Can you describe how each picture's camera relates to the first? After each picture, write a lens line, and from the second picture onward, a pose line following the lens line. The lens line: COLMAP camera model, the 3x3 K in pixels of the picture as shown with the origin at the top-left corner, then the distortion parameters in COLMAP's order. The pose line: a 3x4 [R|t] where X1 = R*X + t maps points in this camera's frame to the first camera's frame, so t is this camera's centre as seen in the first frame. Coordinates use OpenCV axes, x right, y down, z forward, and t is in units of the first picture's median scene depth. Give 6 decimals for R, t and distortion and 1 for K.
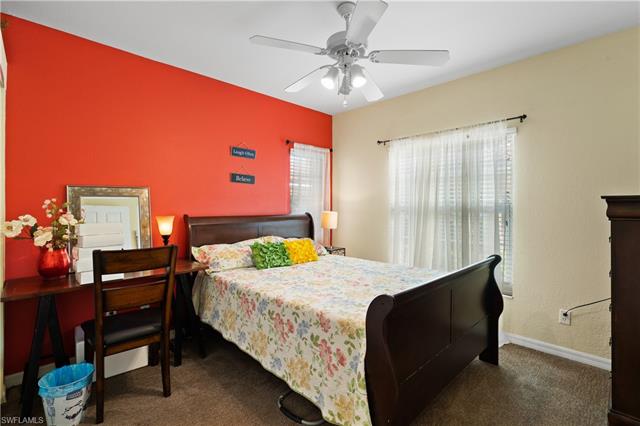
lens RADIAL K [[293.3, 0, 318.5], [0, 293.3, 207.6], [0, 0, 1]] dist [-0.005812, 0.001861]
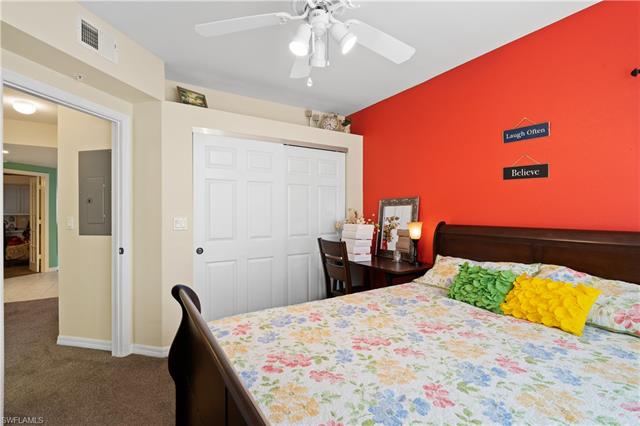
lens RADIAL K [[293.3, 0, 316.6], [0, 293.3, 213.3], [0, 0, 1]] dist [-0.005812, 0.001861]
pose [[-0.210836, 0.001338, -0.977521, 0.500127], [-0.009888, 0.999945, 0.003501, -0.002785], [0.977472, 0.010403, -0.210811, 0.691938]]
